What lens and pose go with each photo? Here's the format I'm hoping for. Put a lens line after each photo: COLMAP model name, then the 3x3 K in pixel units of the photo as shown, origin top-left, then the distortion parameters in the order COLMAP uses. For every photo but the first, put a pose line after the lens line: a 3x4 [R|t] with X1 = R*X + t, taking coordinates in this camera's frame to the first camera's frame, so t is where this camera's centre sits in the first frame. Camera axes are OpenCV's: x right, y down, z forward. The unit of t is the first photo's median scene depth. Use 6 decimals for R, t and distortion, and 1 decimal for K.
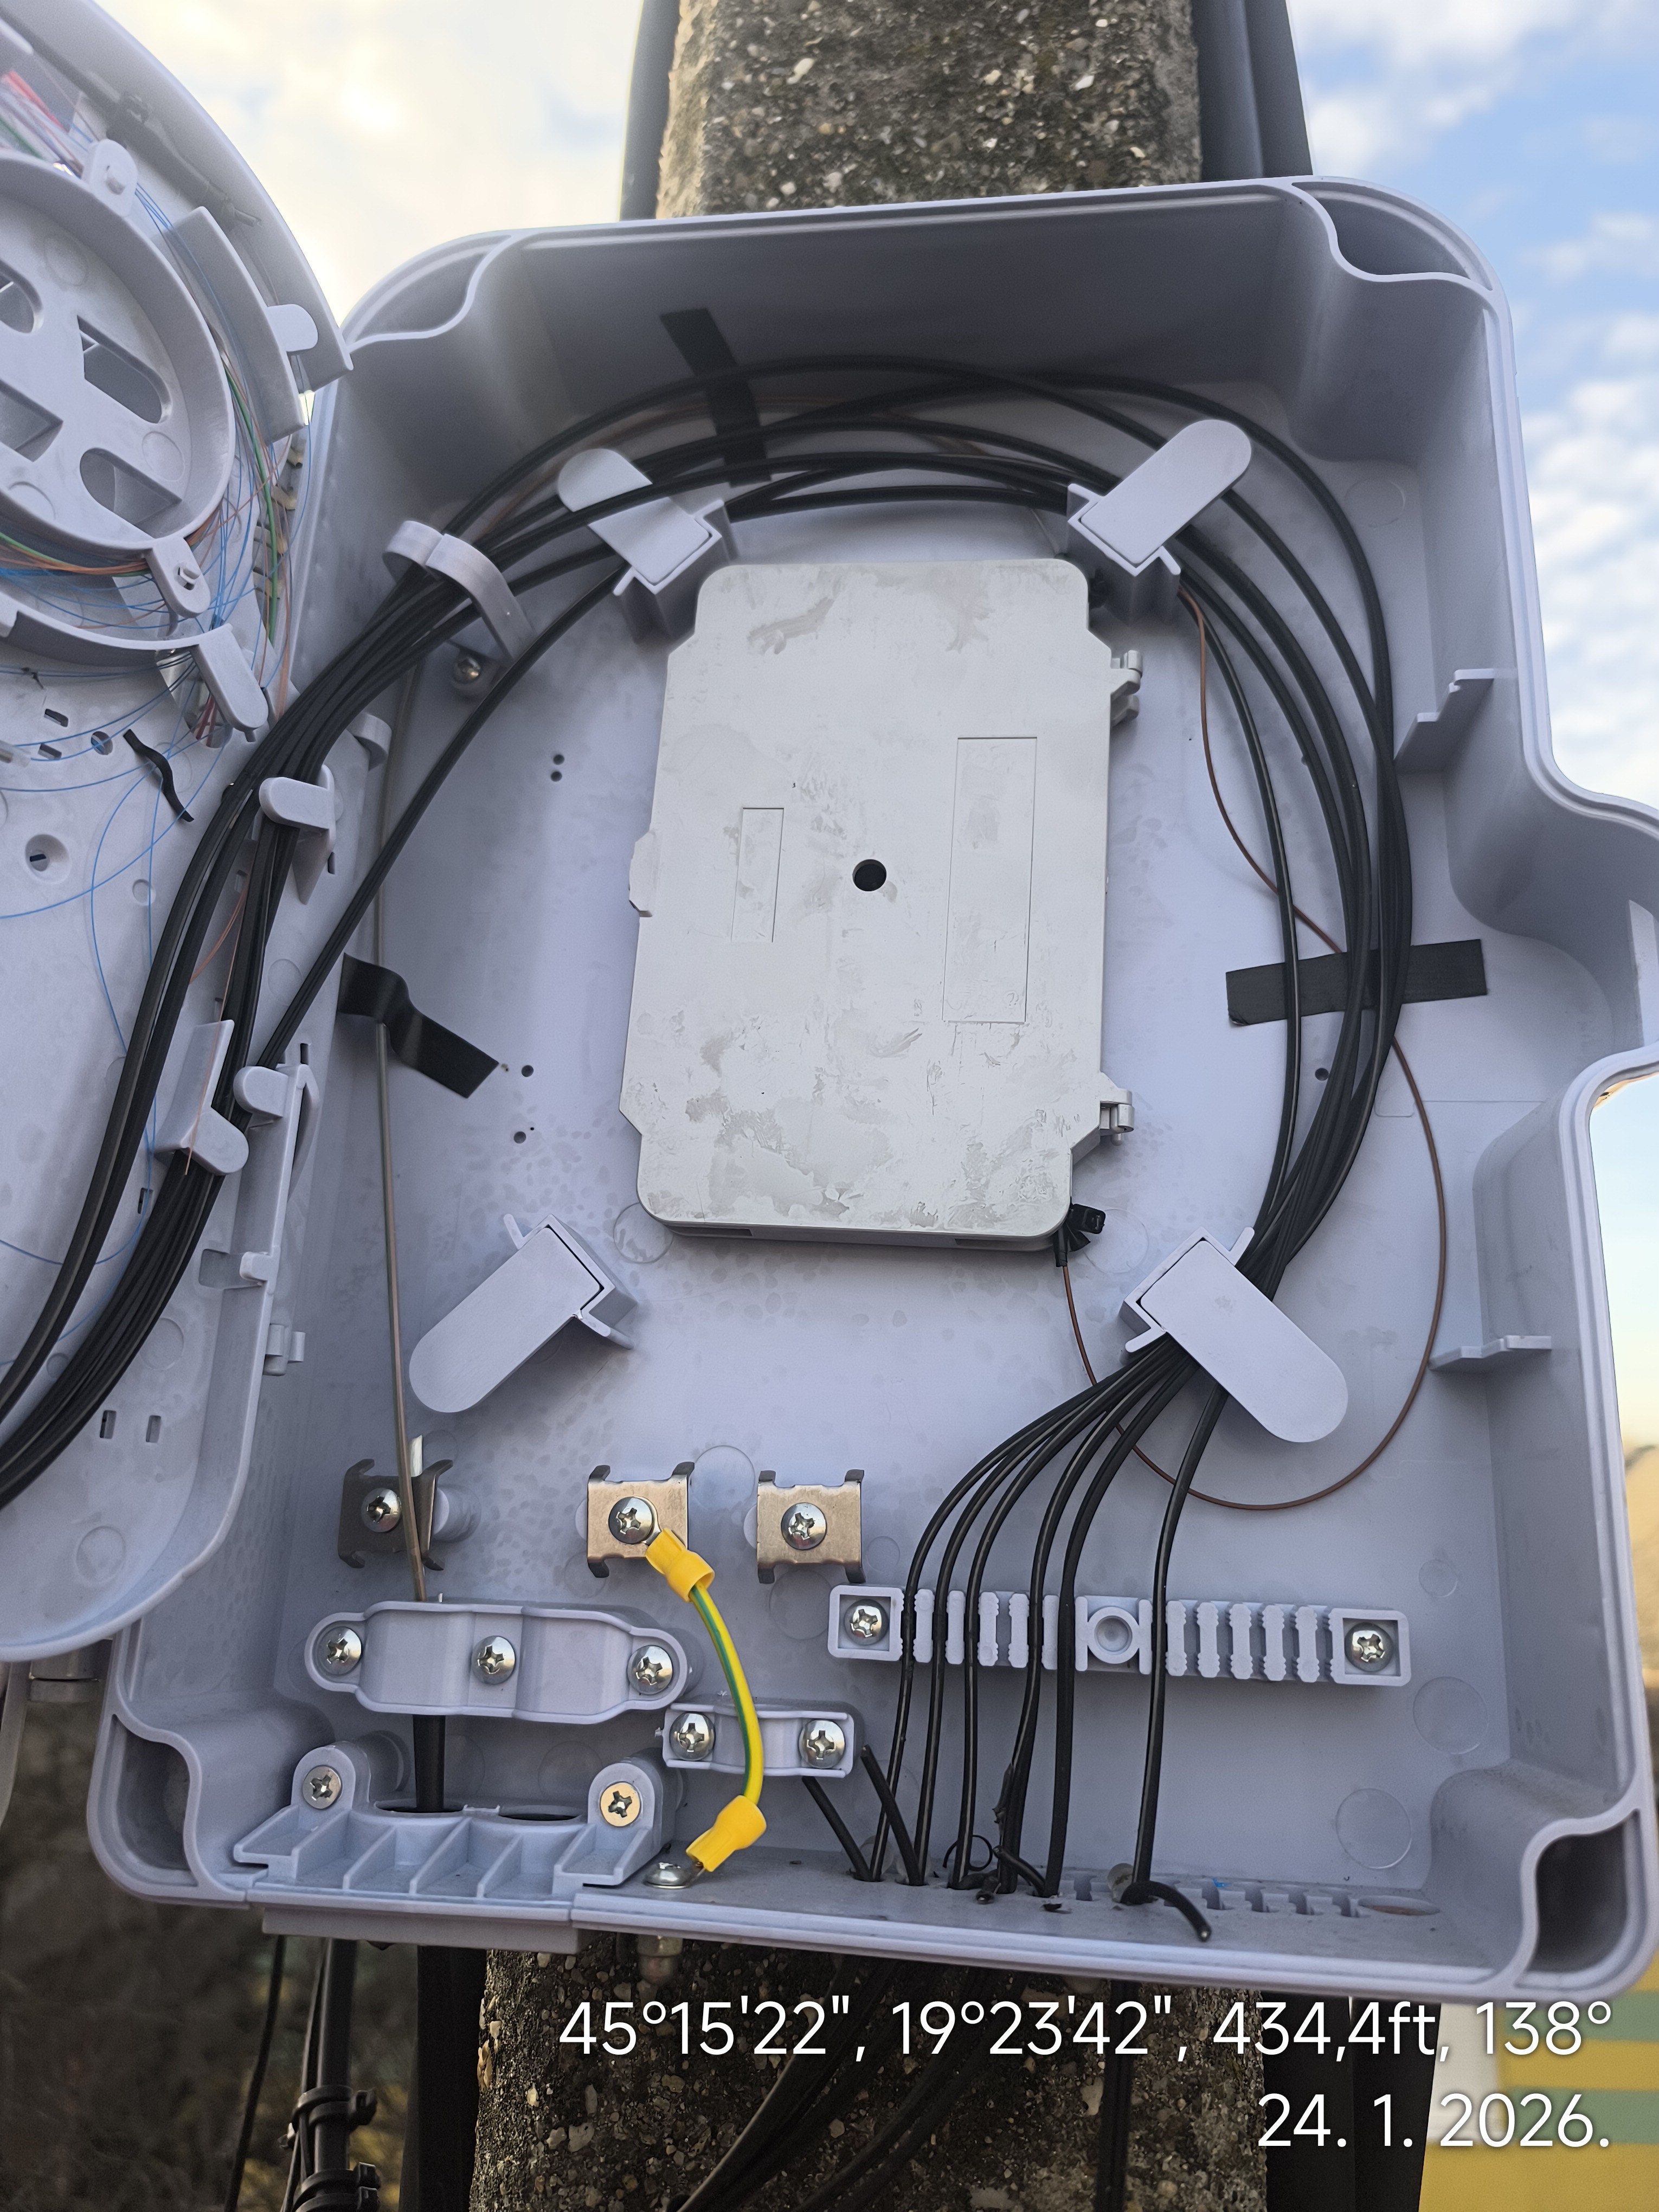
lens RADIAL K [[1550.6, 0, 822.5], [0, 1550.6, 1115.5], [0, 0, 1]] dist [-0.004304, -0.019930]
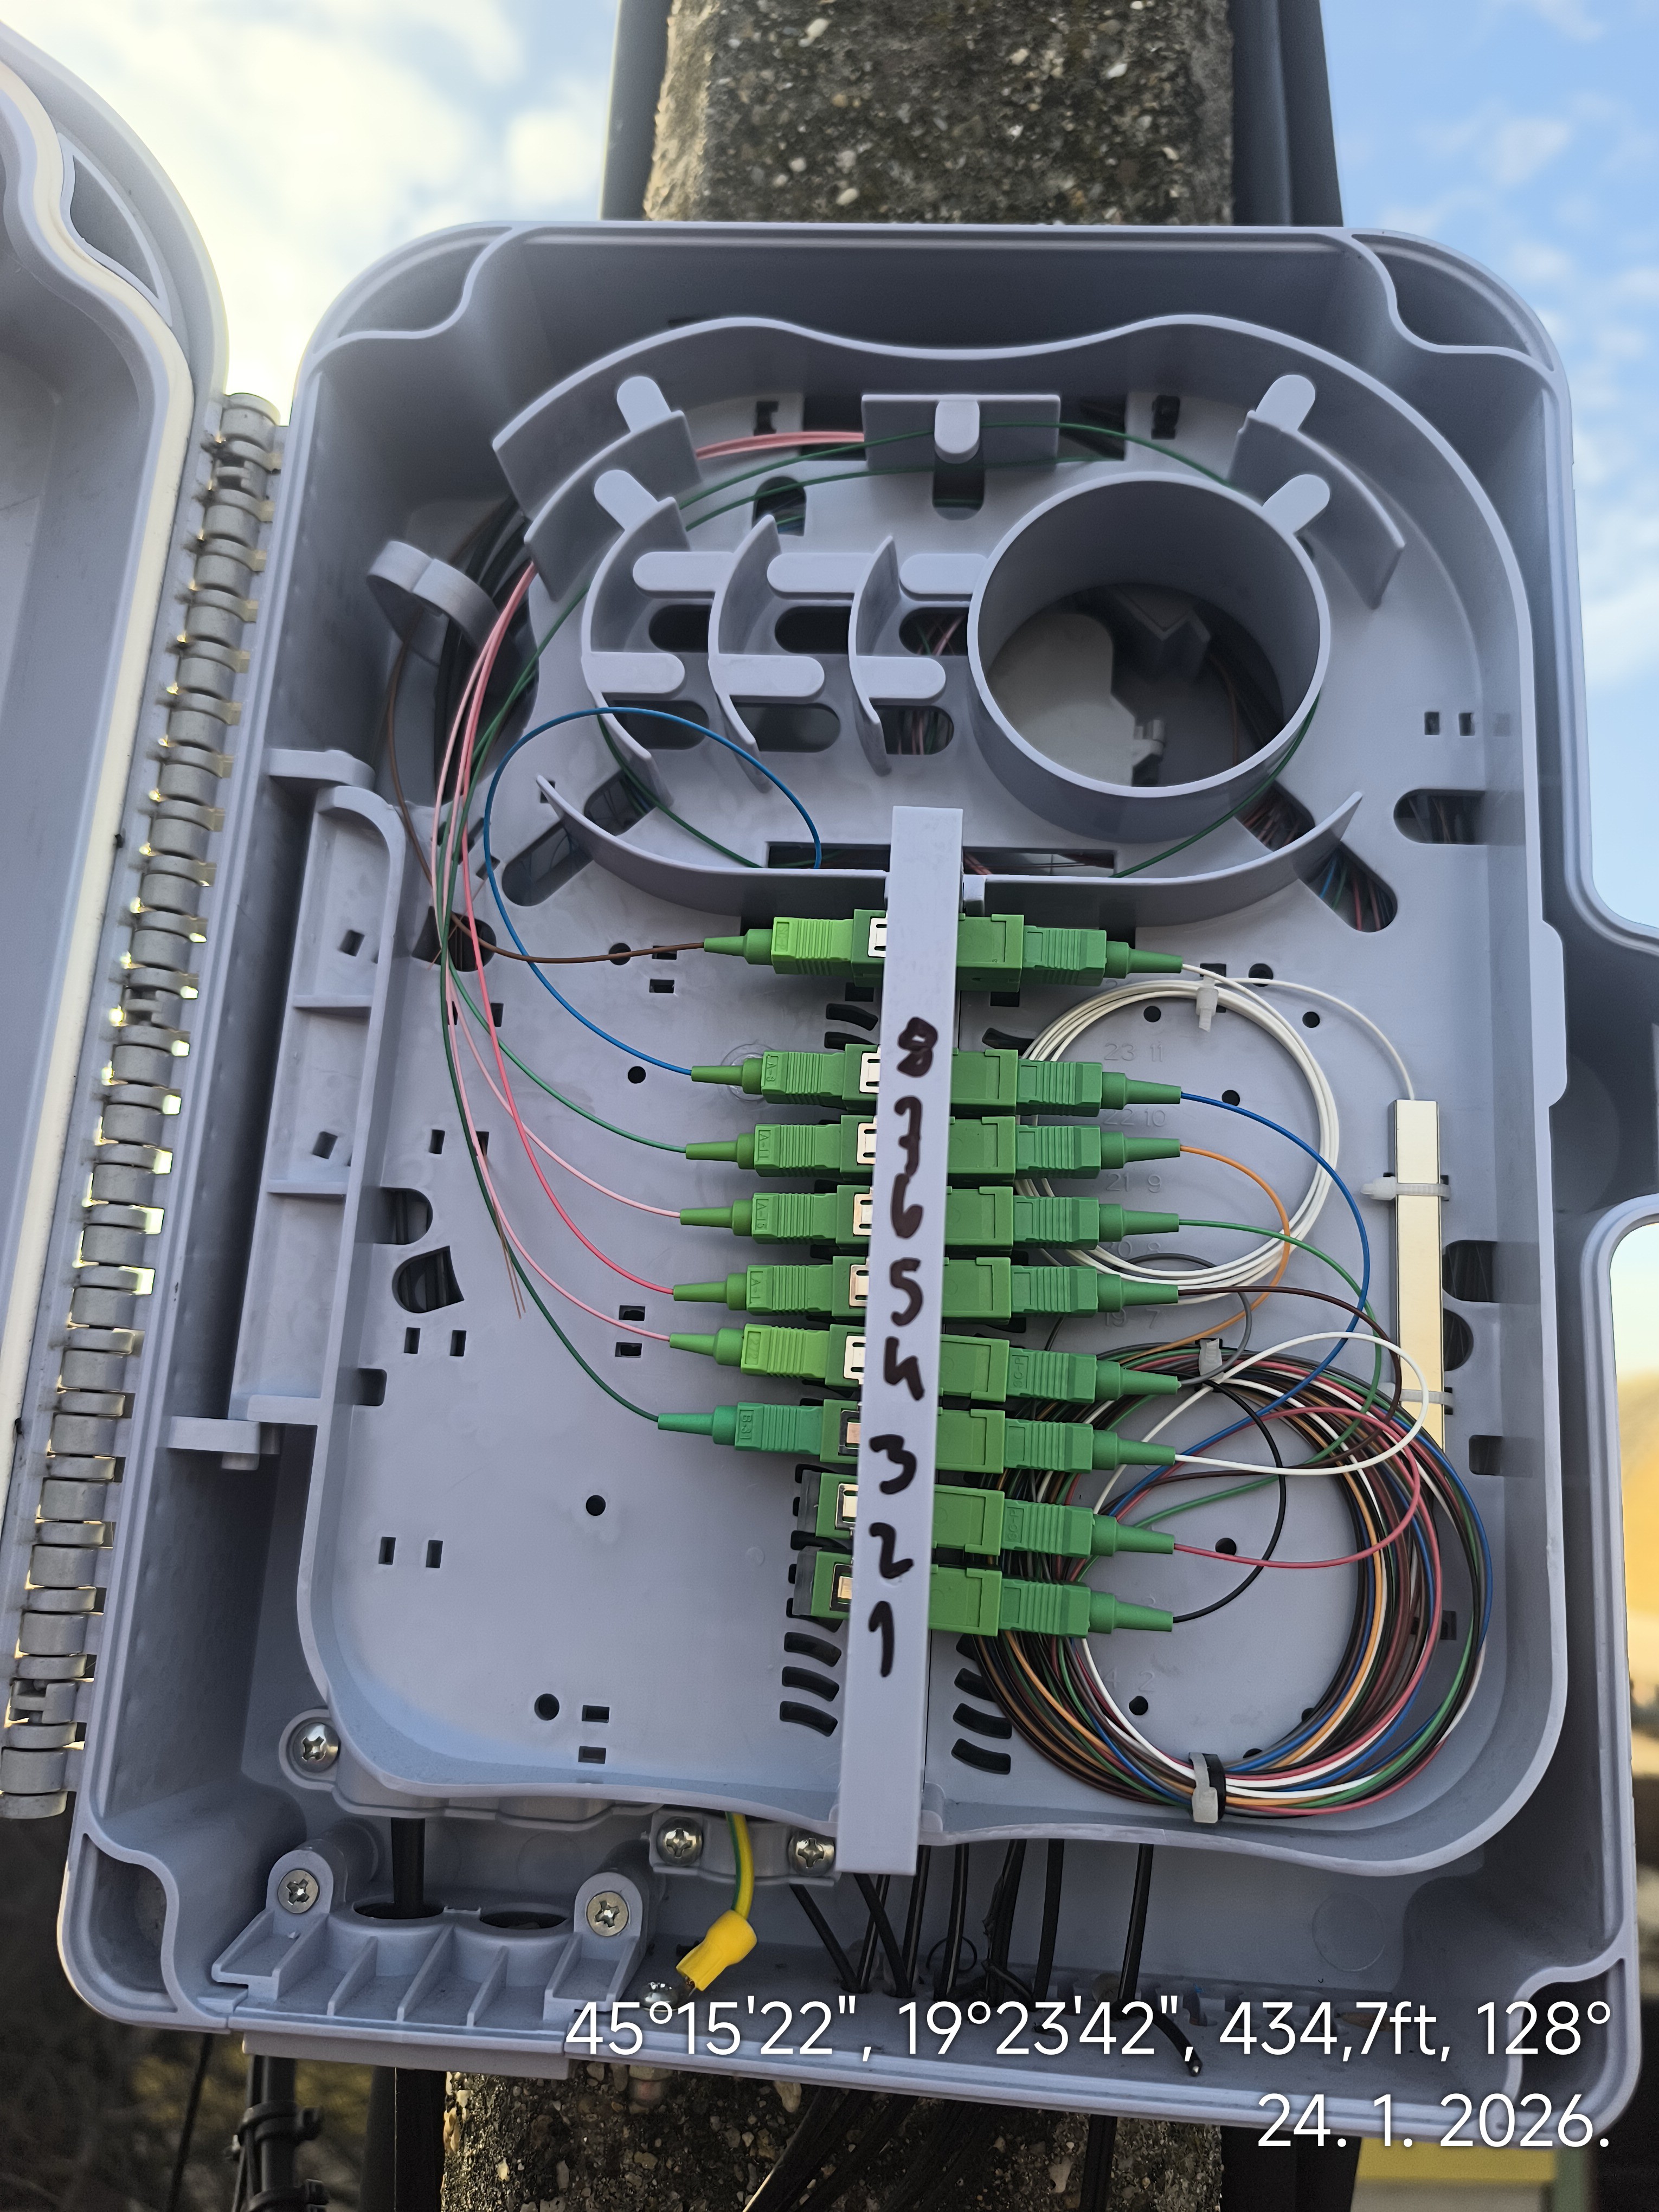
lens RADIAL K [[1550.6, 0, 825.3], [0, 1550.6, 1118.4], [0, 0, 1]] dist [-0.004304, -0.019930]
pose [[0.997828, 0.030137, 0.058578, -0.059816], [-0.034034, 0.997191, 0.066715, -0.122253], [-0.056403, -0.068563, 0.996051, 0.040141]]
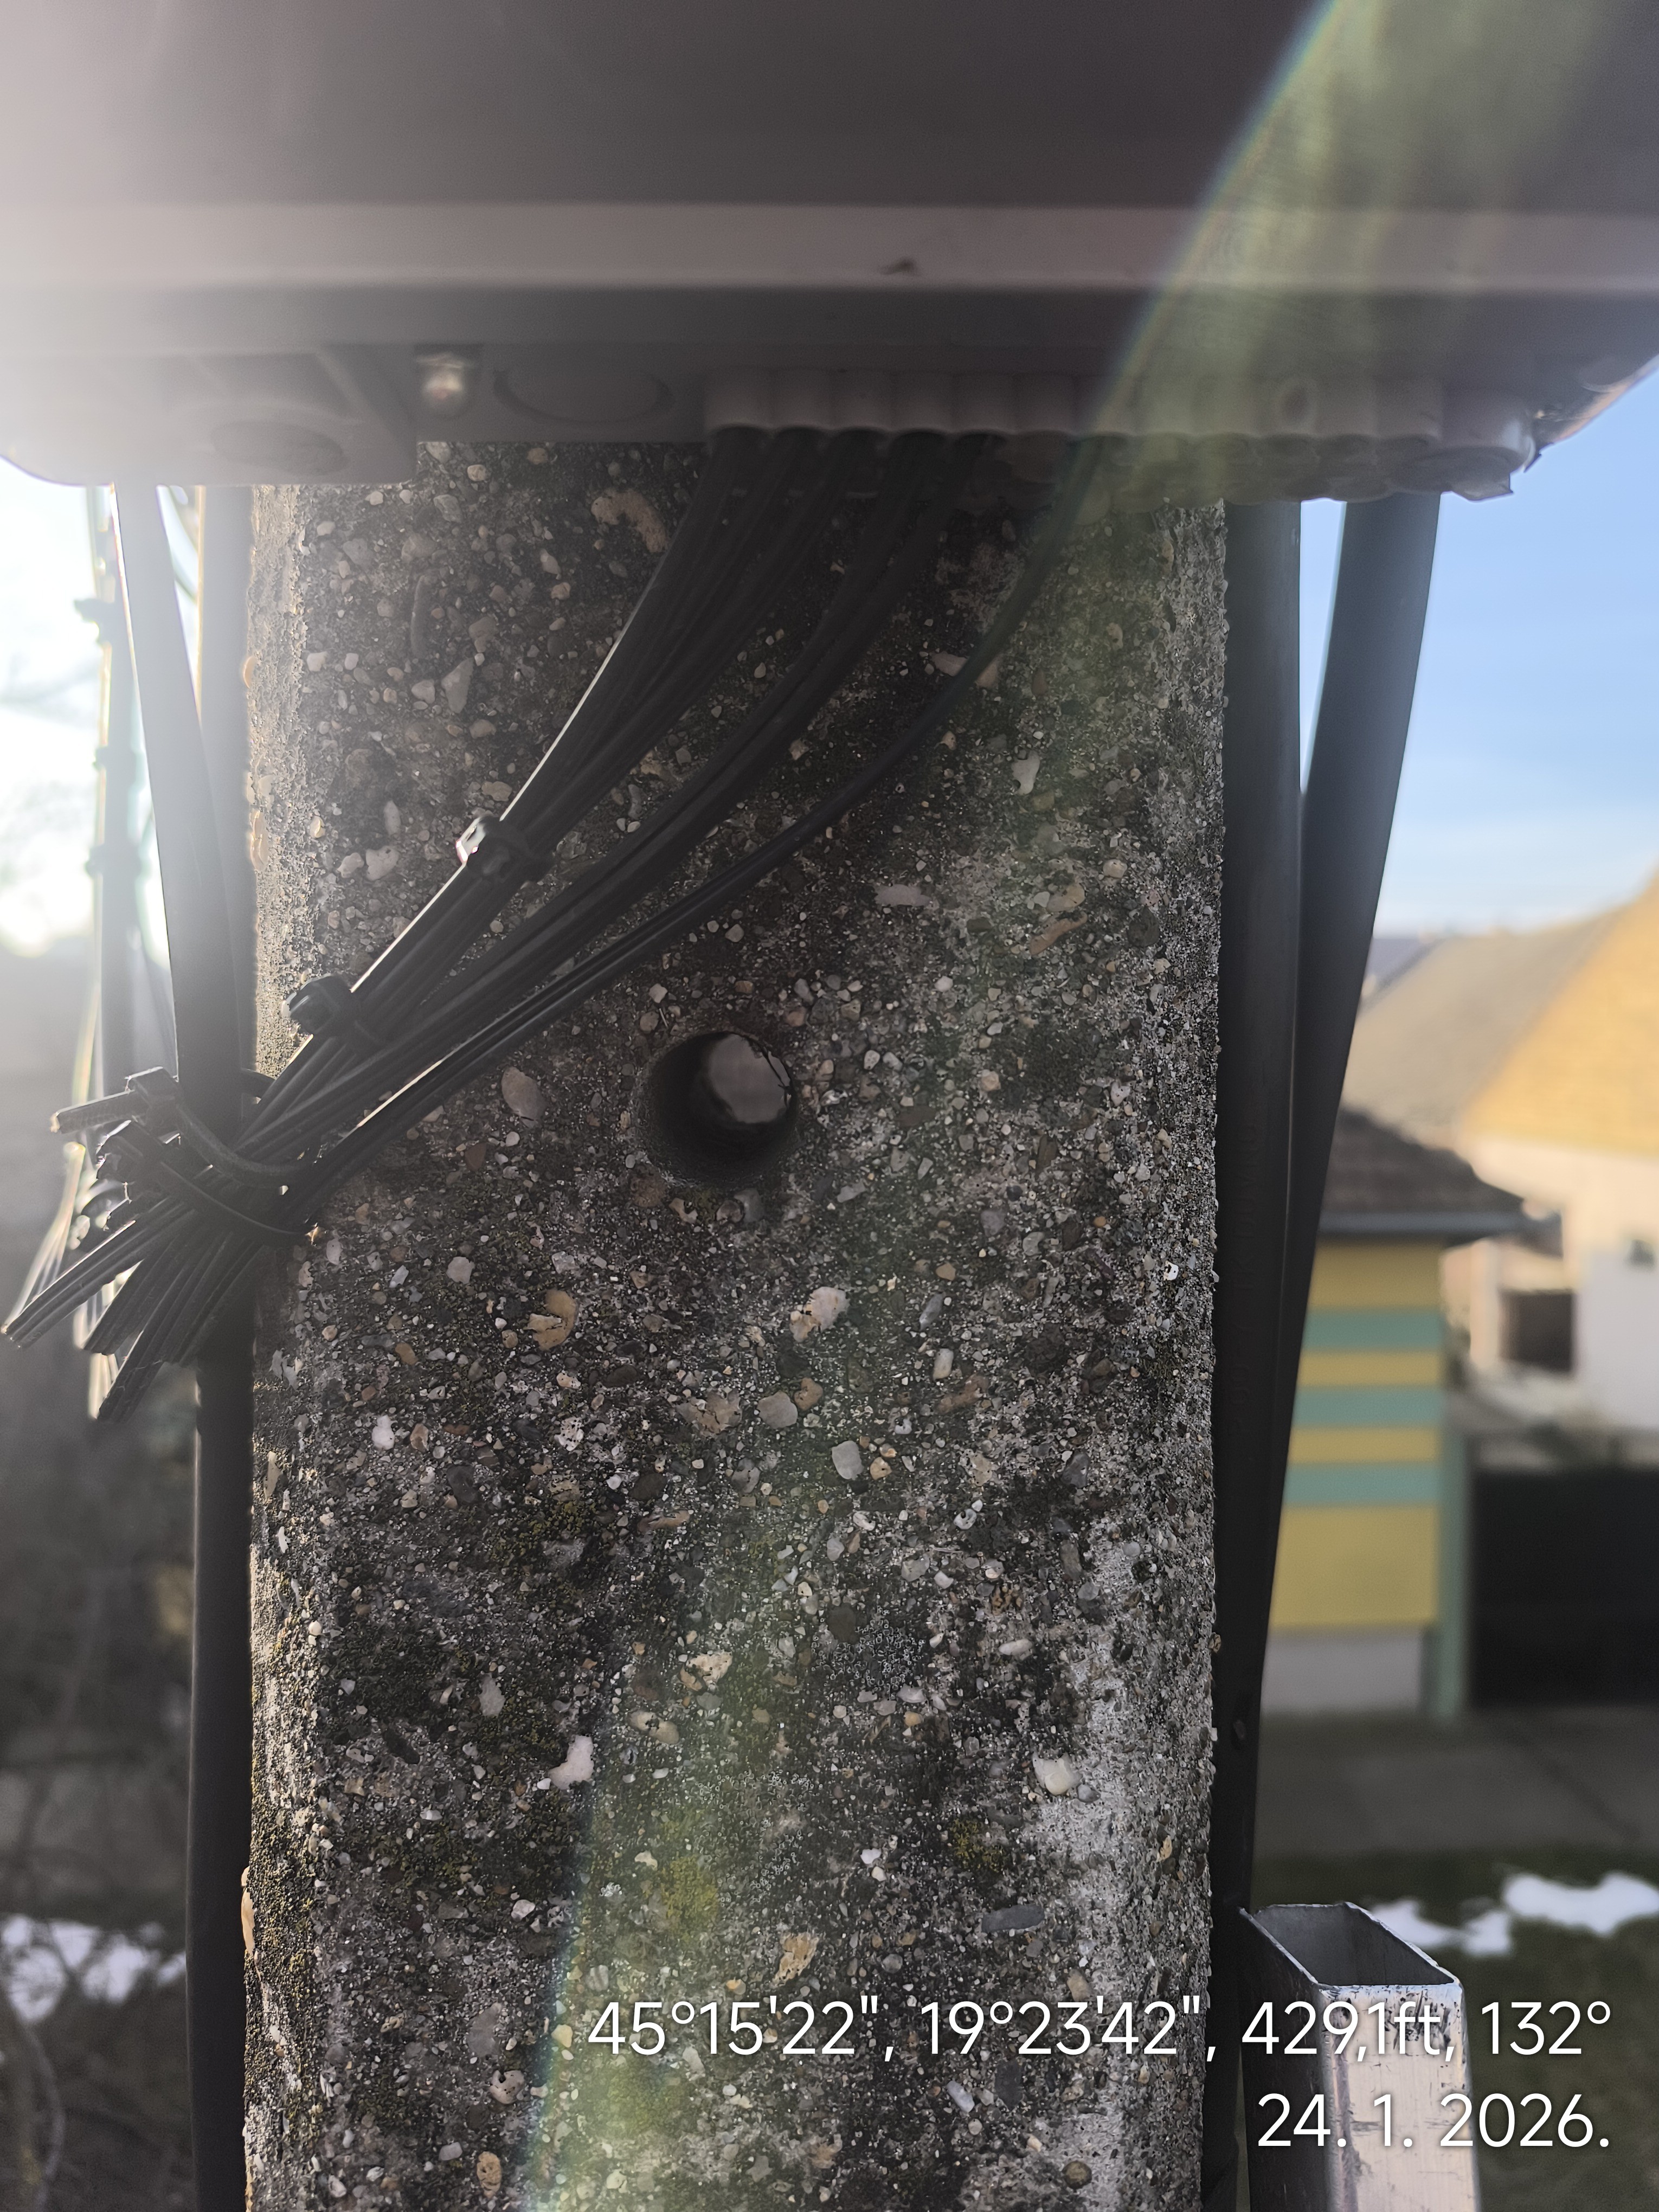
lens RADIAL K [[1550.6, 0, 834.8], [0, 1550.6, 1114.3], [0, 0, 1]] dist [-0.004304, -0.019930]
pose [[0.994201, -0.035287, 0.101581, -0.011869], [0.000577, 0.946364, 0.323103, 0.534629], [-0.107534, -0.321171, 0.940896, 0.191007]]
